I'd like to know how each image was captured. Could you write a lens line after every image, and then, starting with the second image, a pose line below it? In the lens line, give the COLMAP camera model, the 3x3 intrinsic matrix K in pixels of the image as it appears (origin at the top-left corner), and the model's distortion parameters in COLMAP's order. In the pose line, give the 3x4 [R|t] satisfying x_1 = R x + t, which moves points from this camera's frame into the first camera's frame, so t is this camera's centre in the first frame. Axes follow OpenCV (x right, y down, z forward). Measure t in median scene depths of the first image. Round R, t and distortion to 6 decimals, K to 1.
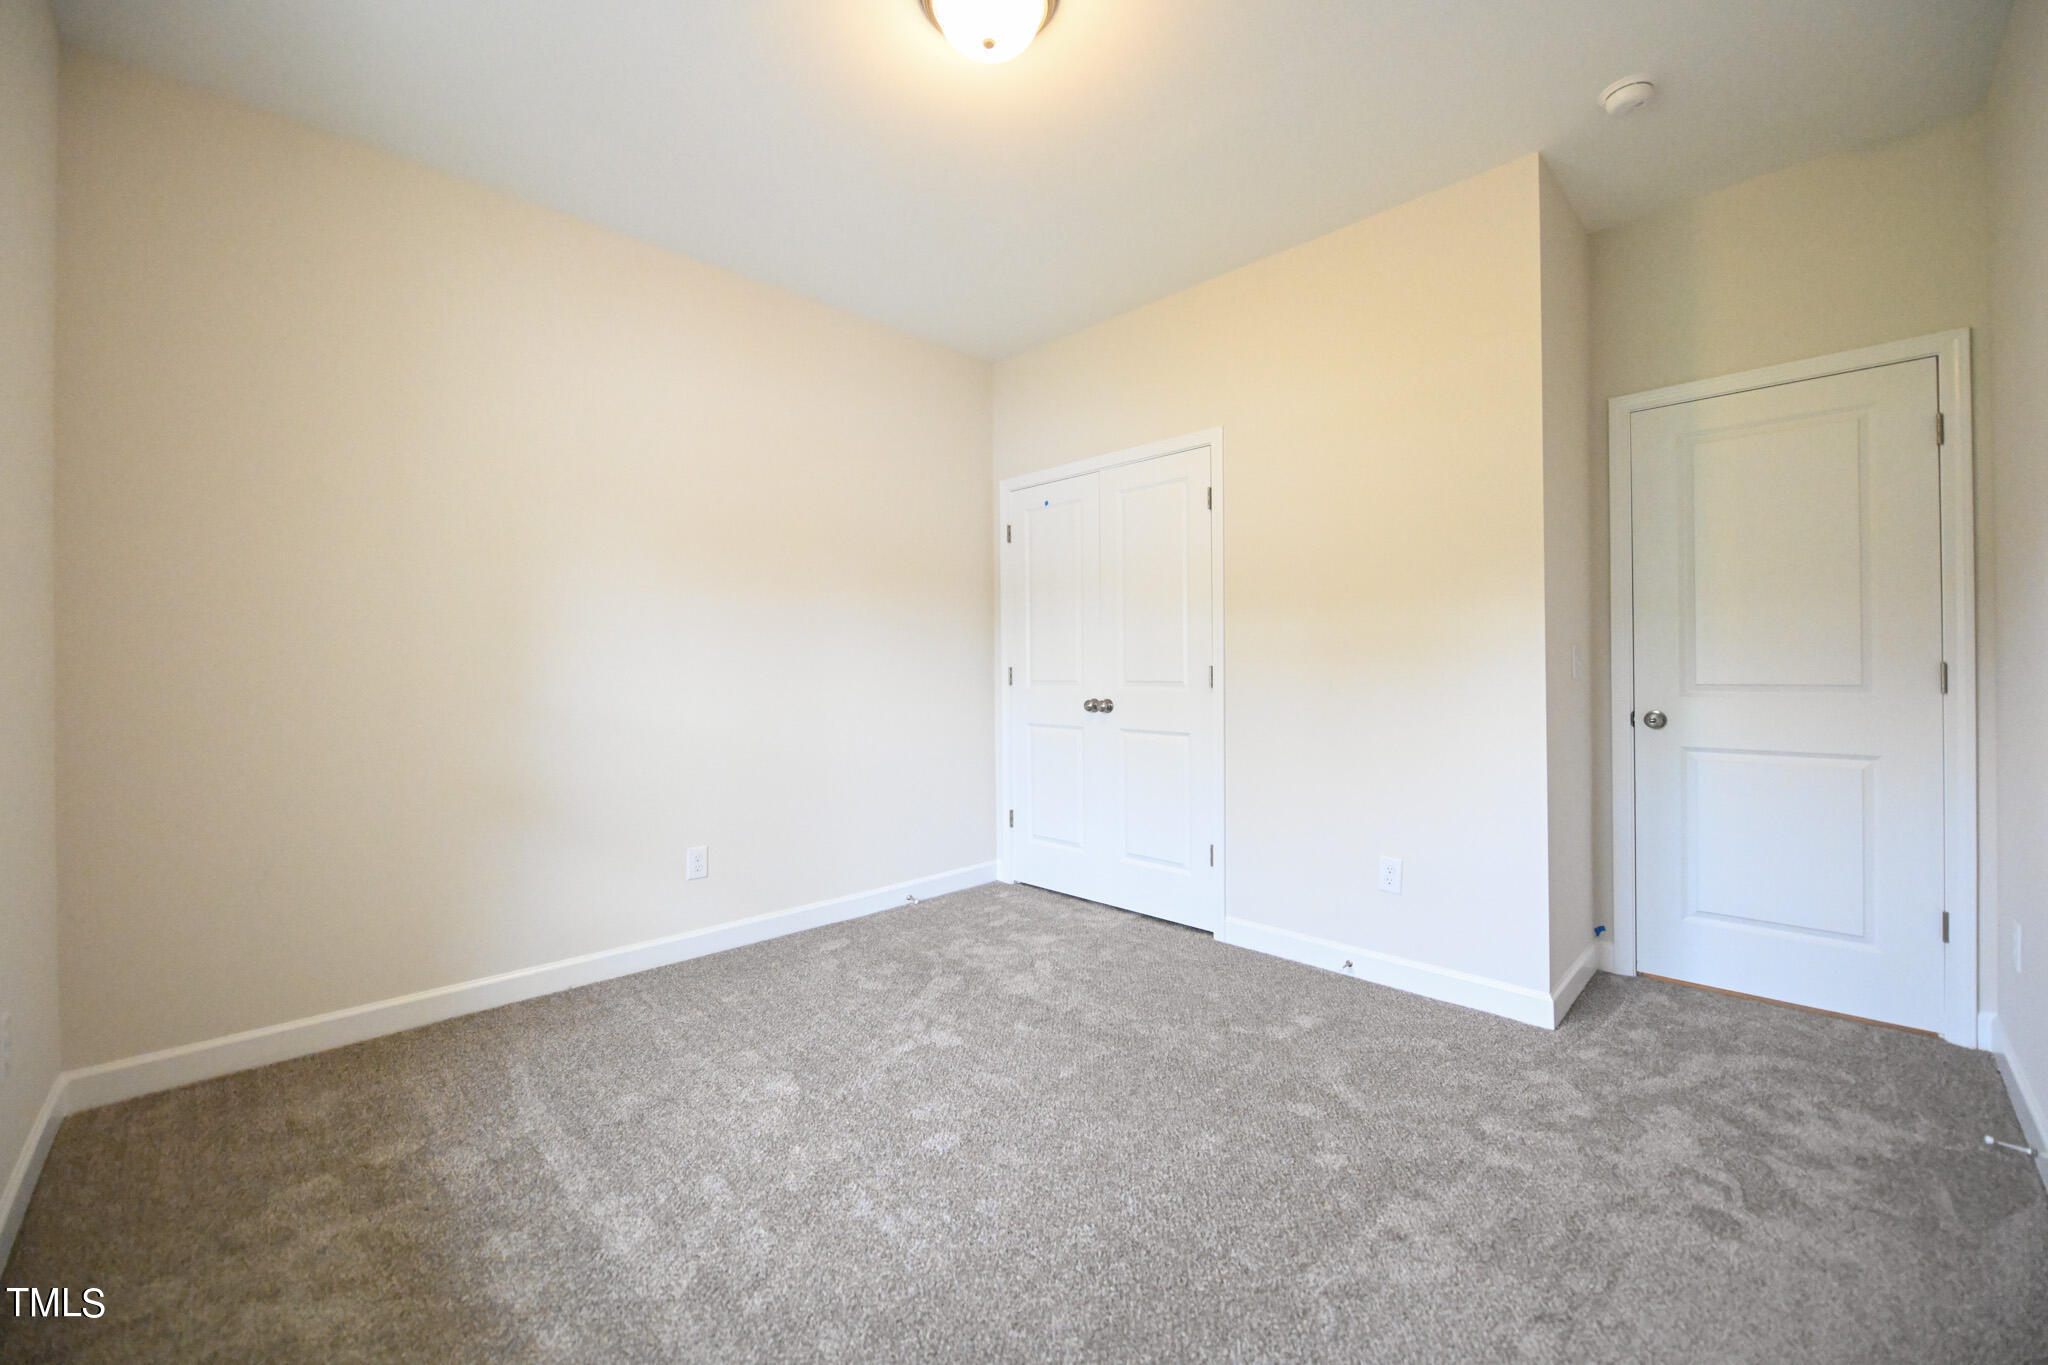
lens RADIAL K [[809.0, 0, 1027.0], [0, 809.0, 668.9], [0, 0, 1]] dist [-0.008460, -0.000188]
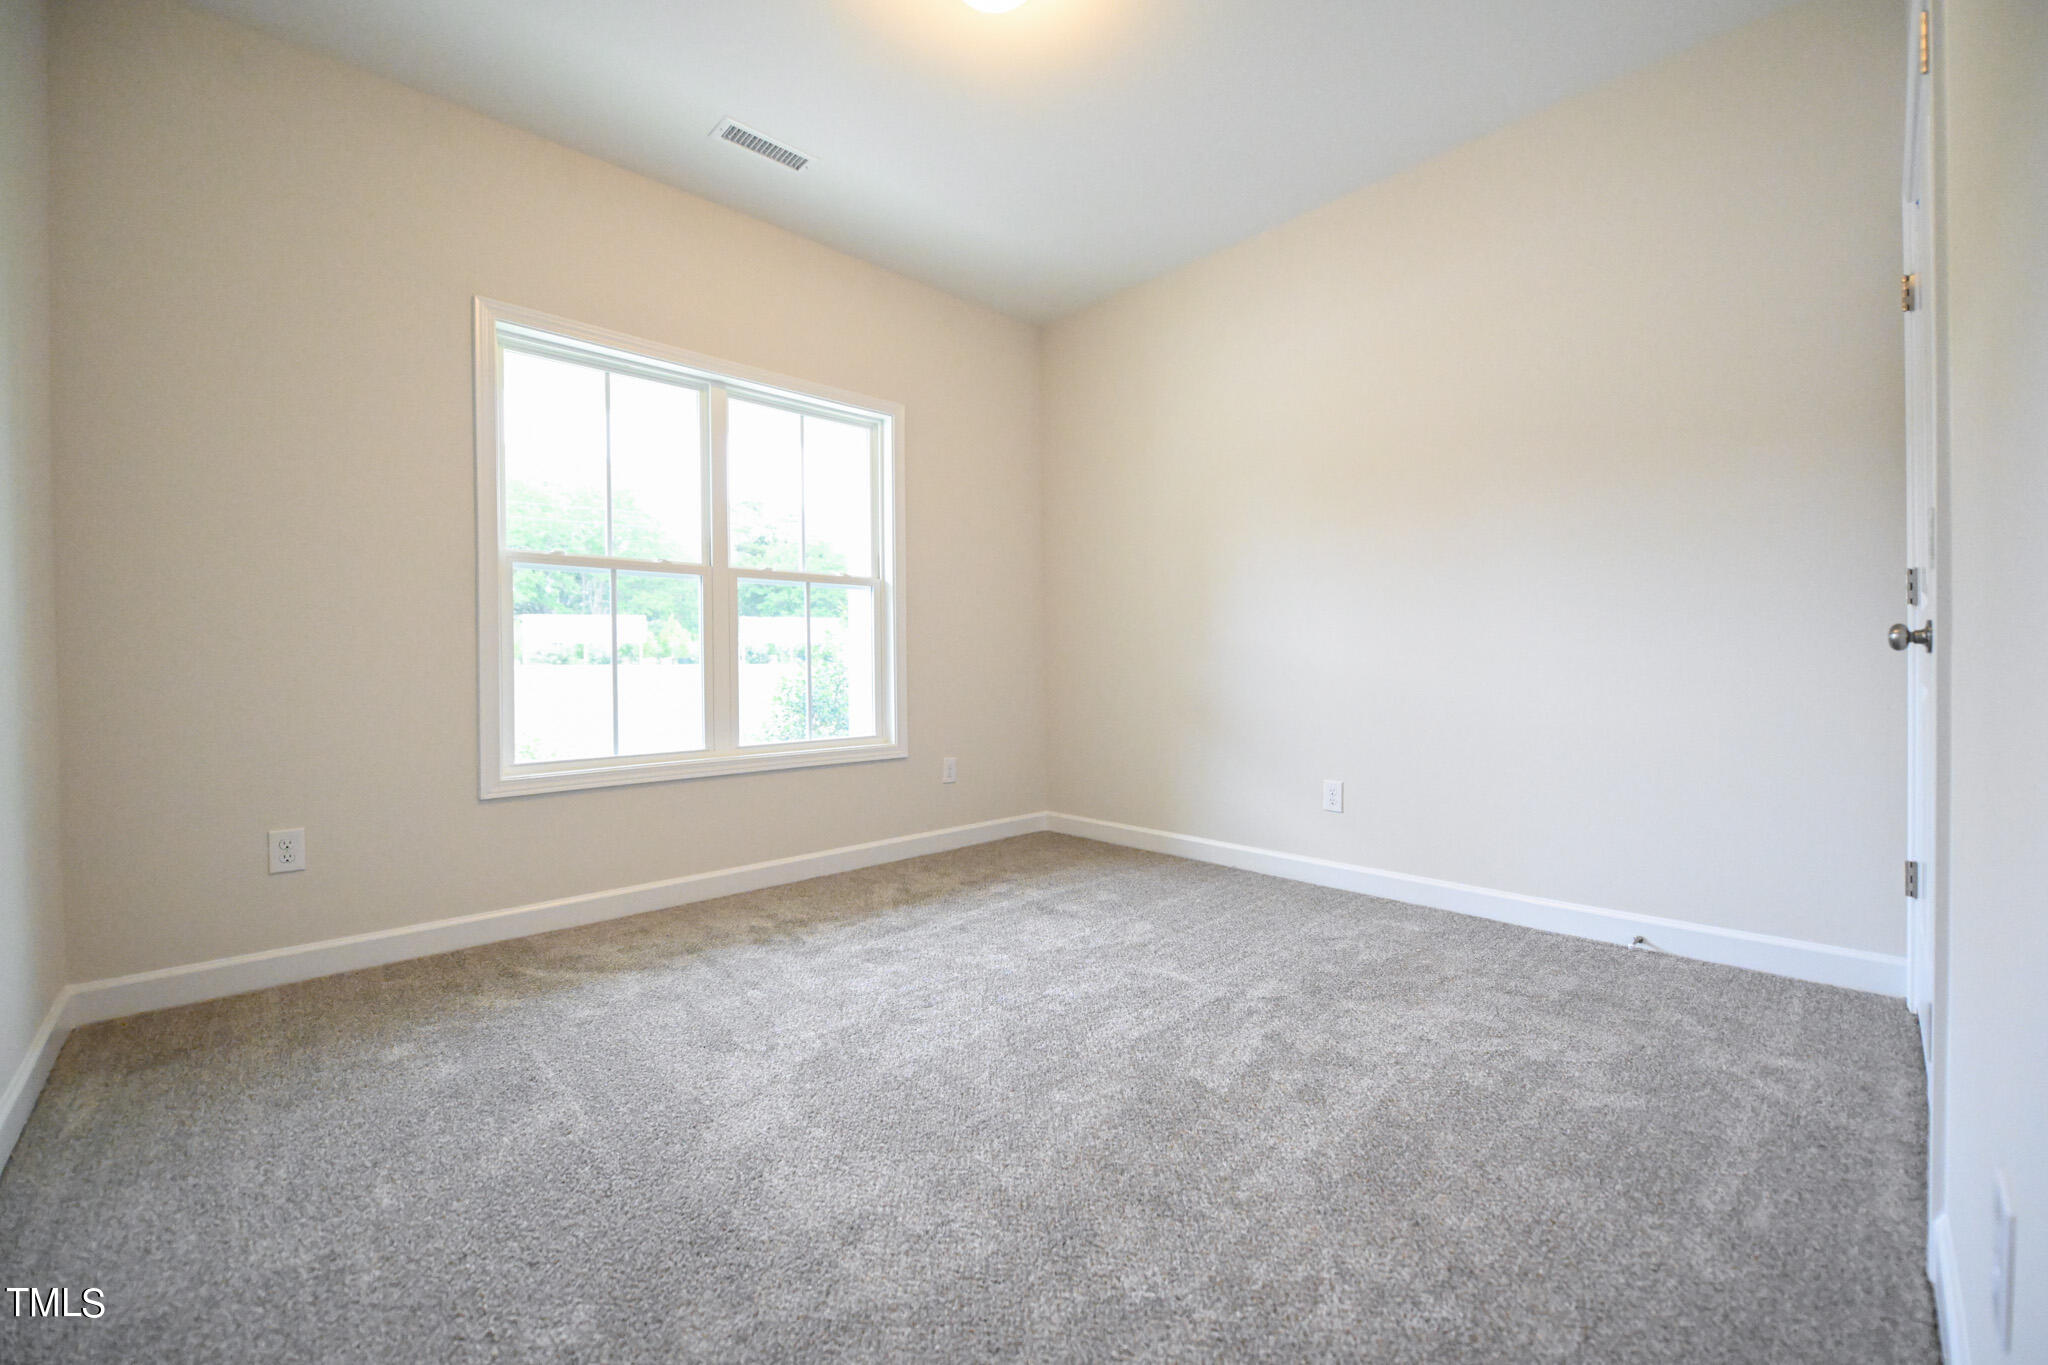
lens RADIAL K [[809.0, 0, 1027.0], [0, 809.0, 668.9], [0, 0, 1]] dist [-0.008460, -0.000188]
pose [[-0.022419, 0.011509, -0.999682, 0.621140], [0.013853, 0.999841, 0.011200, 0.062329], [0.999653, -0.013597, -0.022575, 0.639262]]
